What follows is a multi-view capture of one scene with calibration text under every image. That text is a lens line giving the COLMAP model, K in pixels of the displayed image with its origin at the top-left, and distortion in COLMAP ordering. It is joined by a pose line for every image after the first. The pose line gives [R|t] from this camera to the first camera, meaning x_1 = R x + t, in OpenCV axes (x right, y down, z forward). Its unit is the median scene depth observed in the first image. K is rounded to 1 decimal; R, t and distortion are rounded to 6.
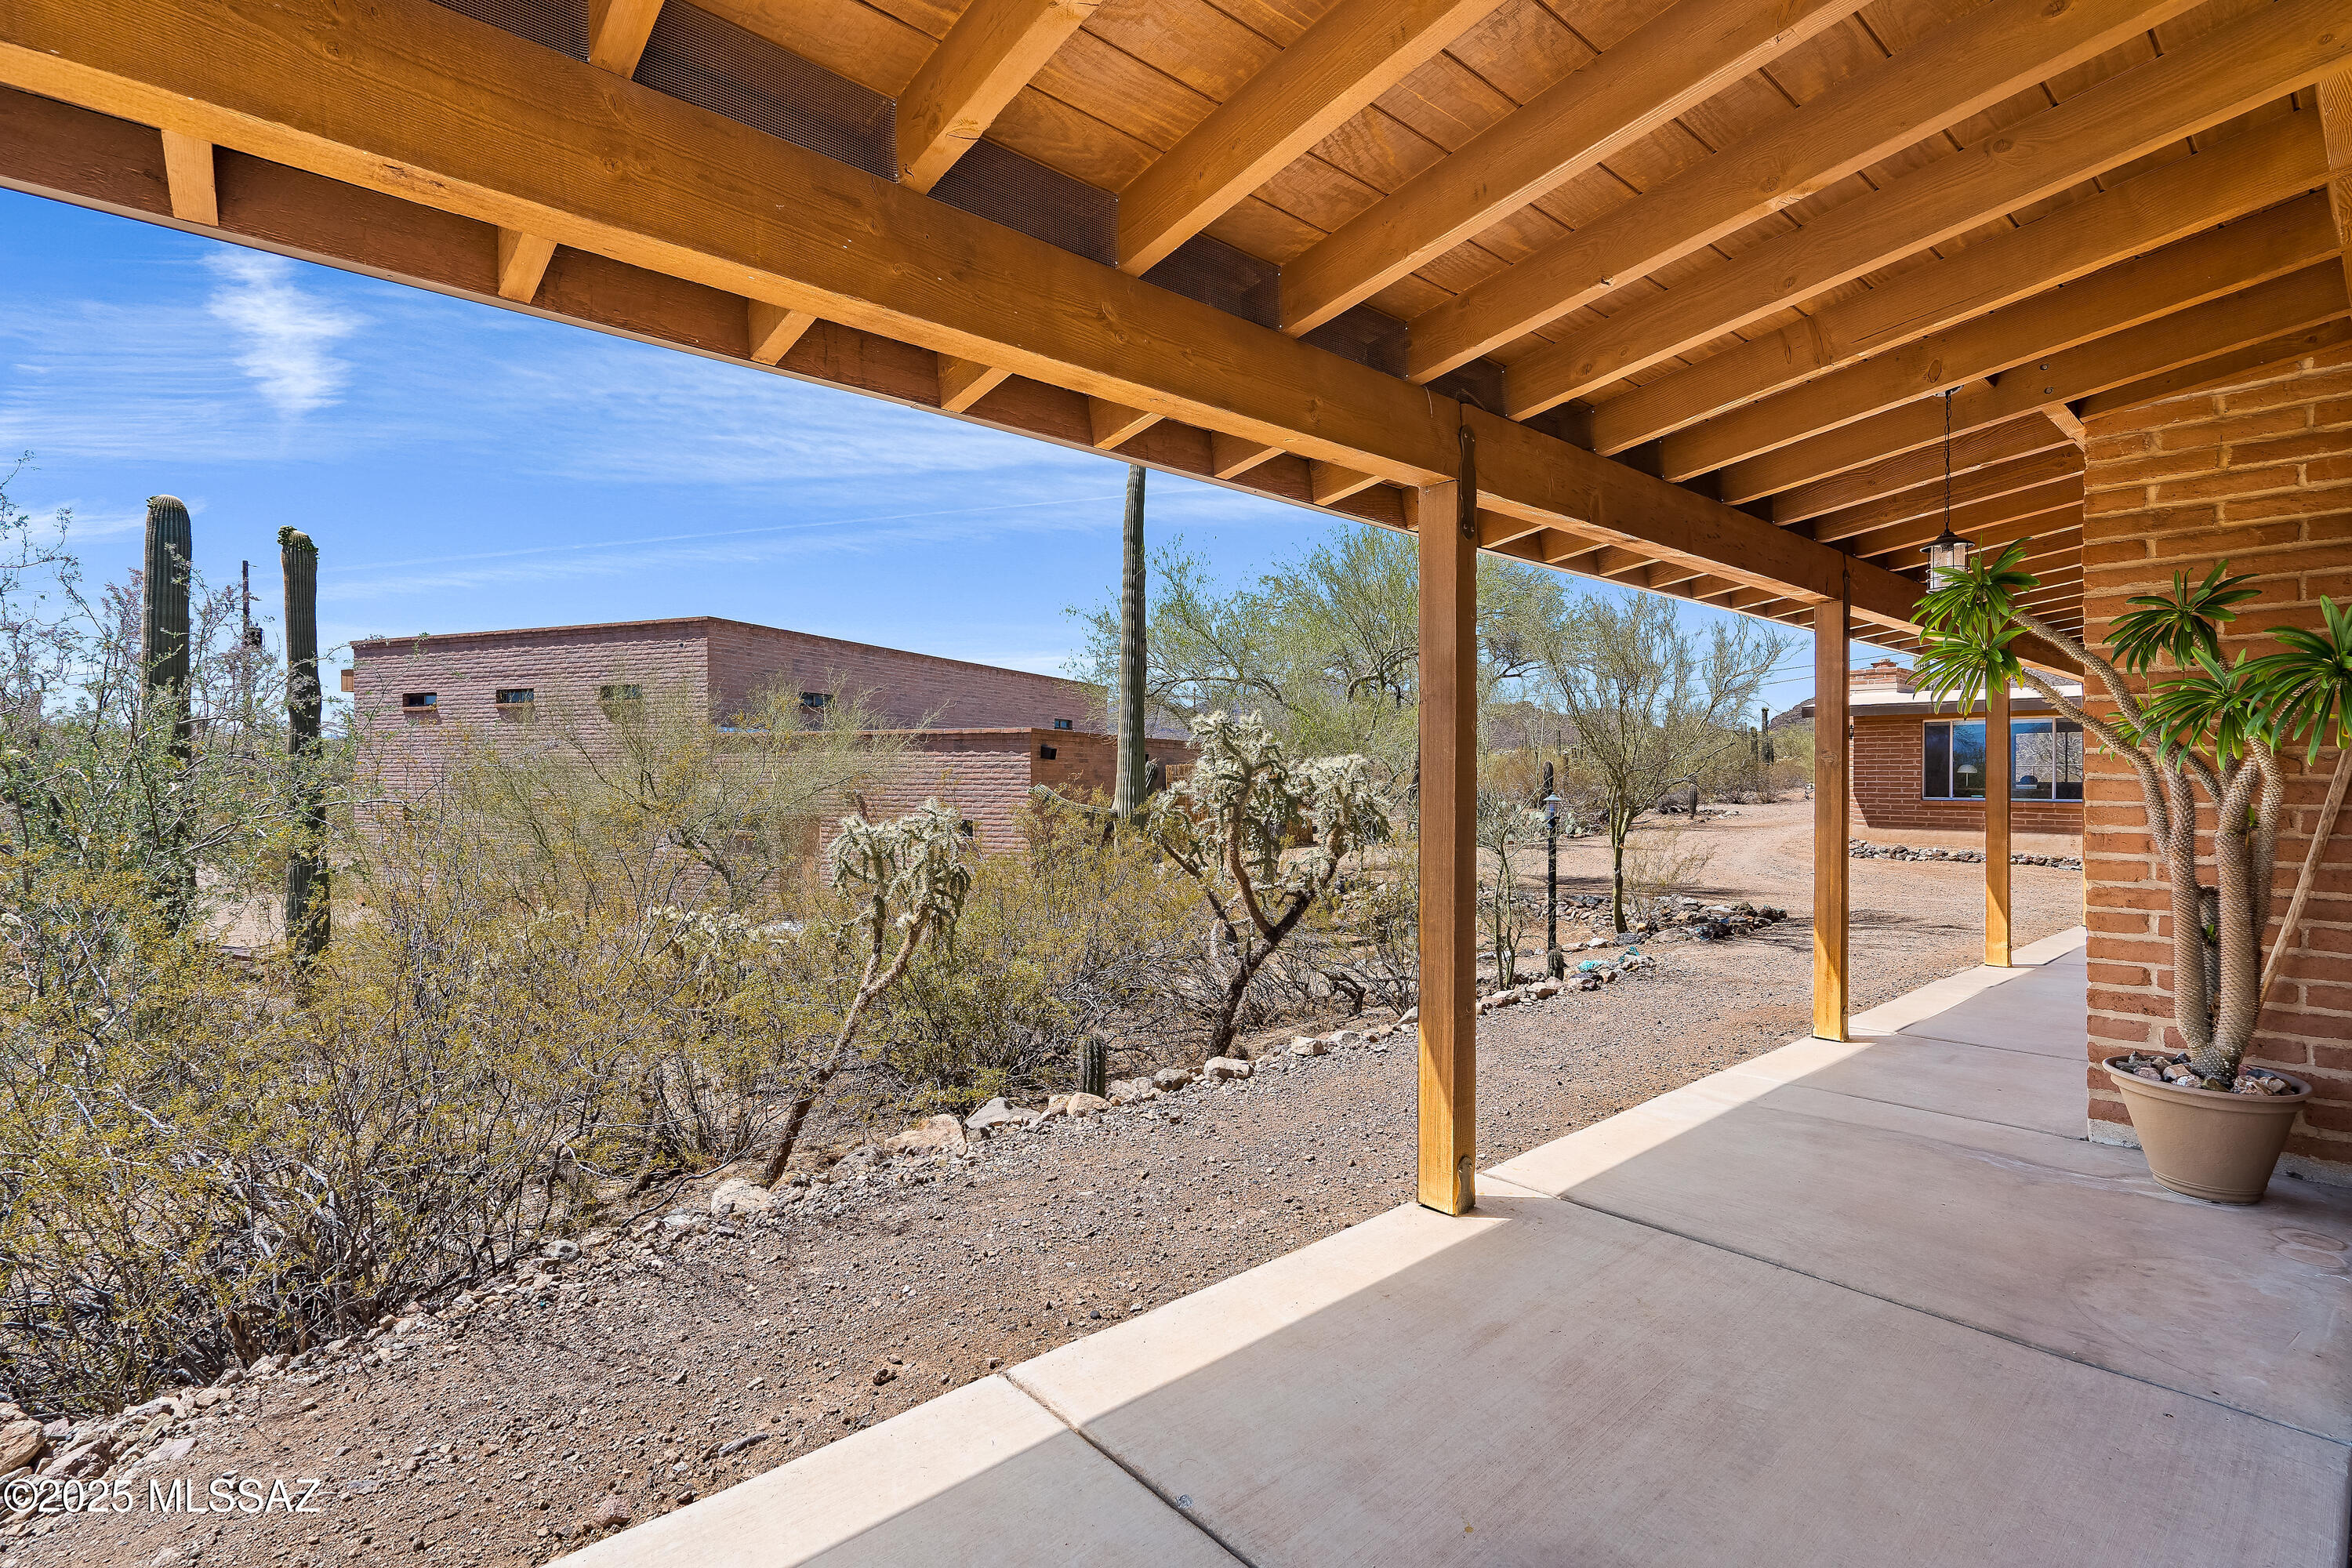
lens RADIAL K [[1076.9, 0, 1176.0], [0, 1076.9, 784.0], [0, 0, 1]] dist [-0.000384, -0.000100]
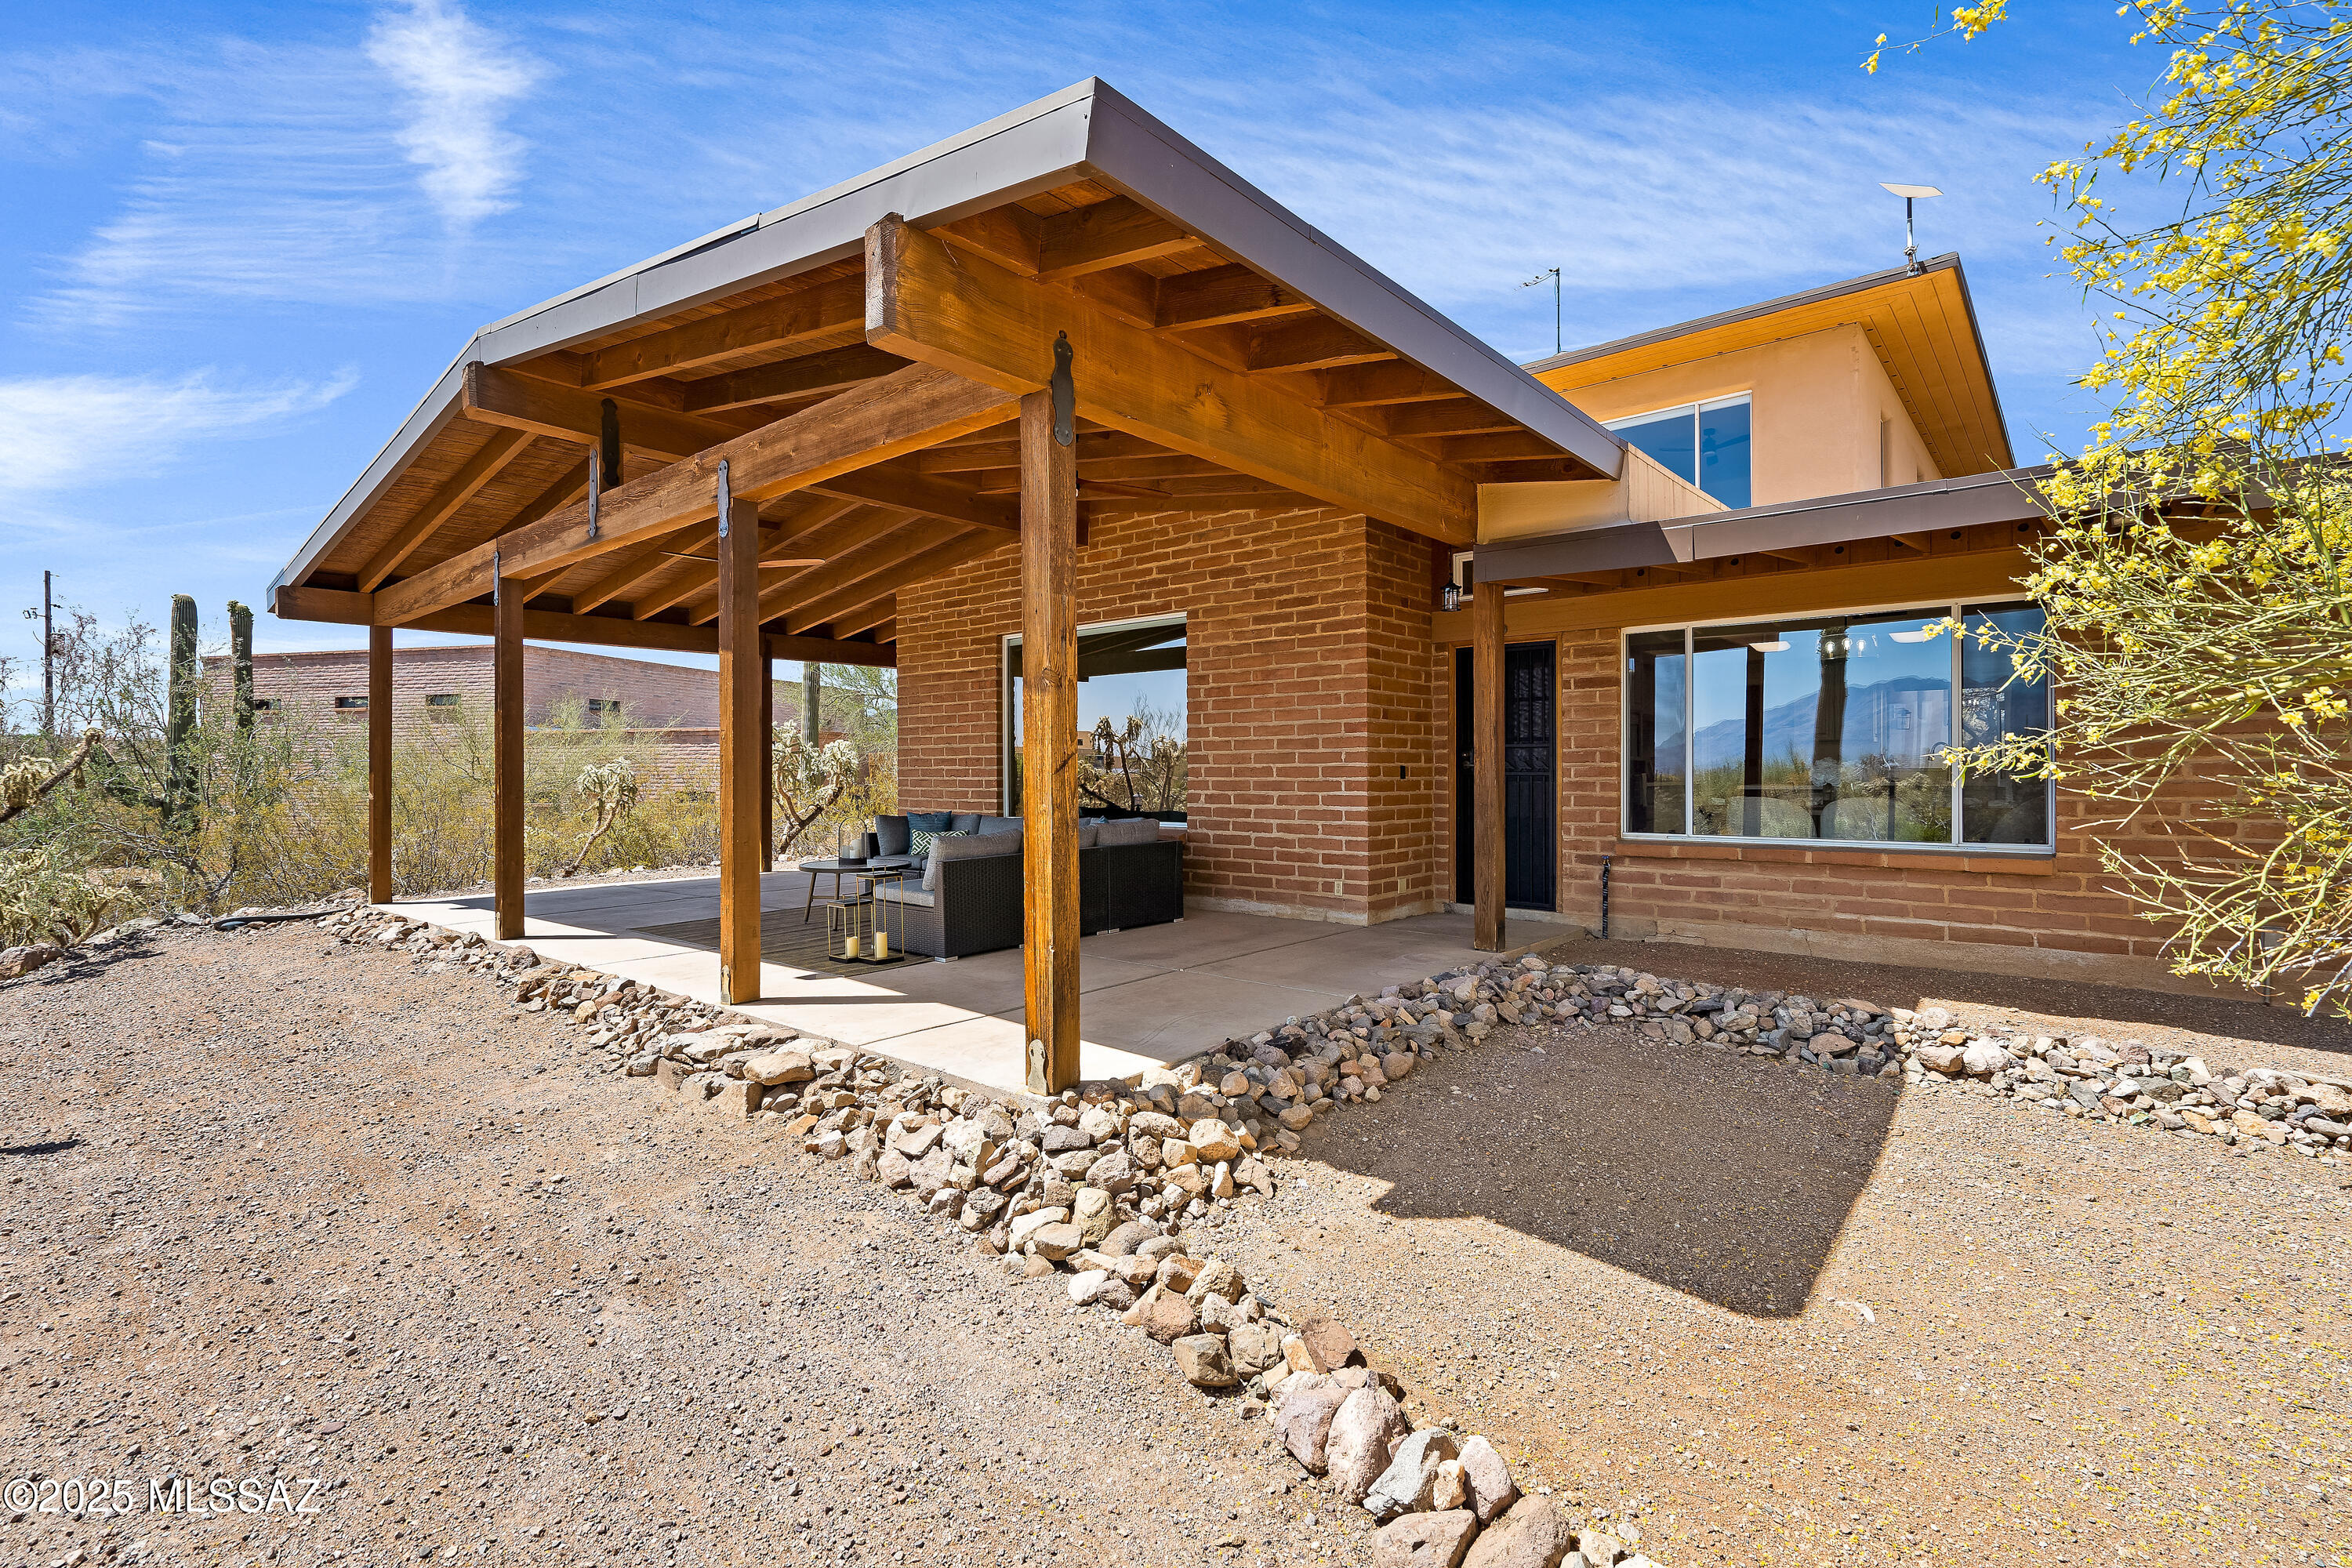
lens RADIAL K [[1076.9, 0, 1176.0], [0, 1076.9, 784.0], [0, 0, 1]] dist [-0.000384, -0.000100]
pose [[0.988043, -0.001126, 0.154176, 0.393316], [0.001645, 0.999993, -0.003236, 0.053119], [-0.154171, 0.003451, 0.988038, -0.985604]]
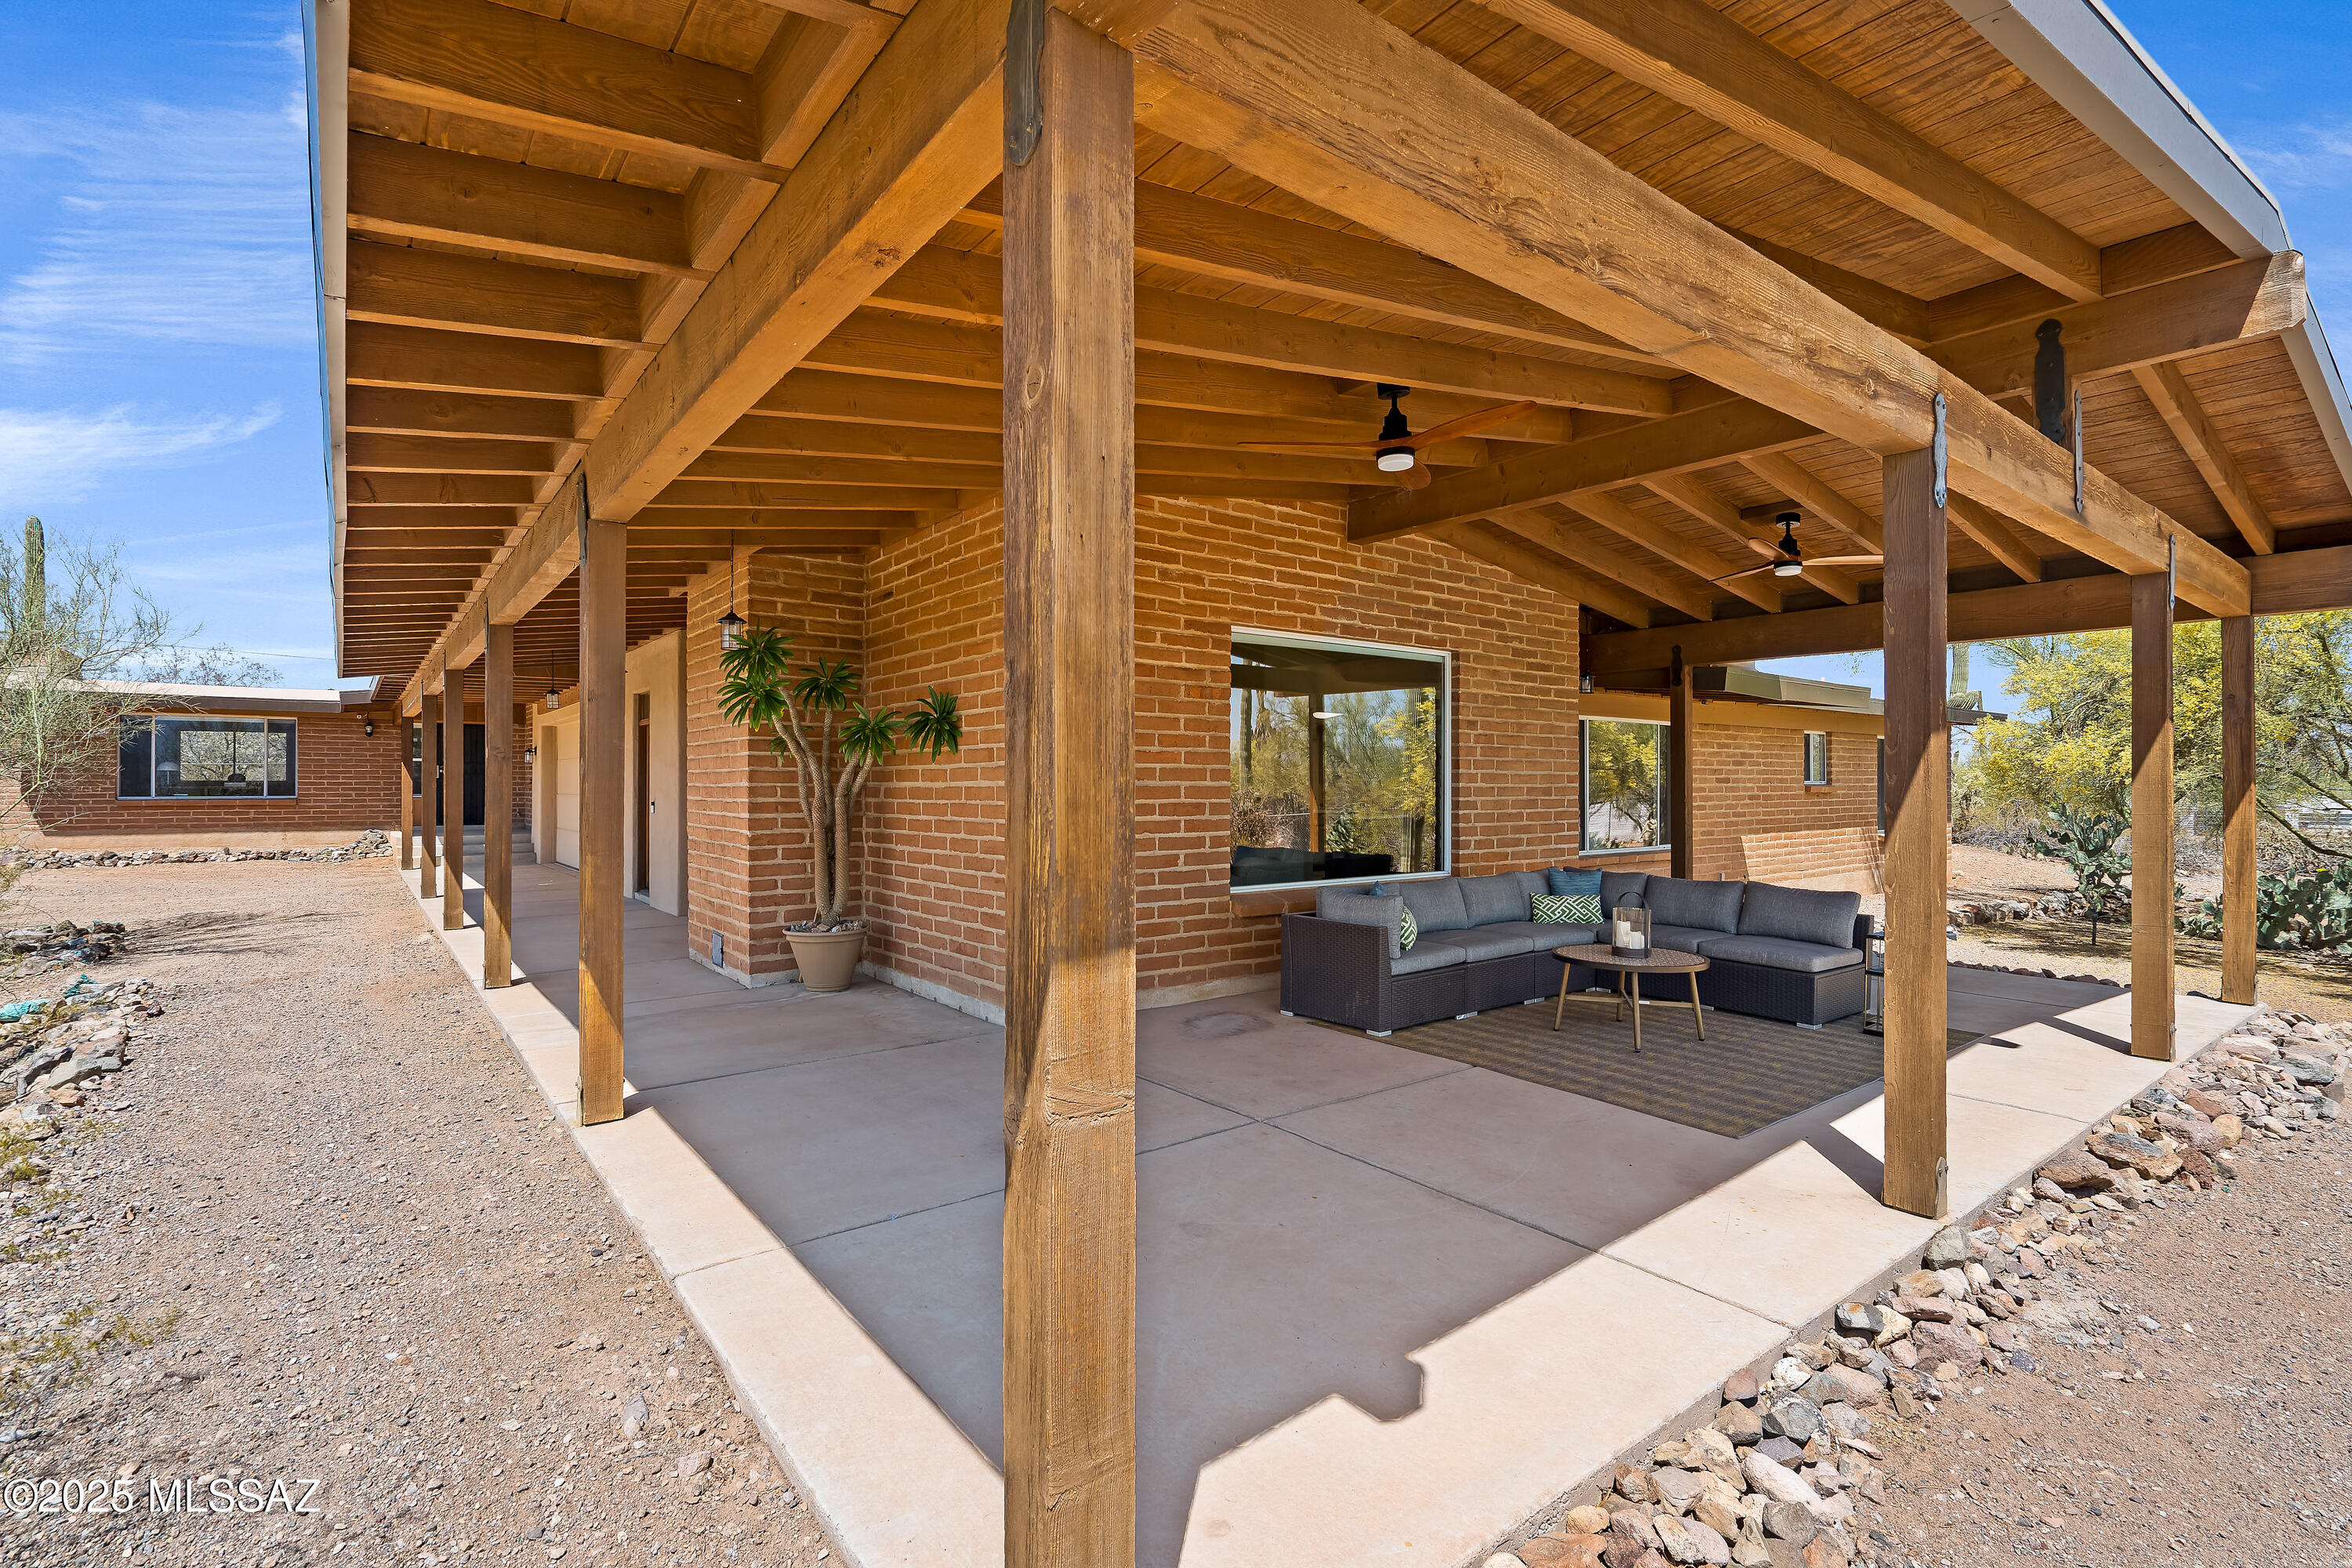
lens RADIAL K [[1076.9, 0, 1176.0], [0, 1076.9, 784.0], [0, 0, 1]] dist [-0.000384, -0.000100]
pose [[0.053903, -0.003039, 0.998542, -0.368636], [0.005329, 0.999982, 0.002756, 0.007393], [-0.998532, 0.005173, 0.053918, 0.119481]]
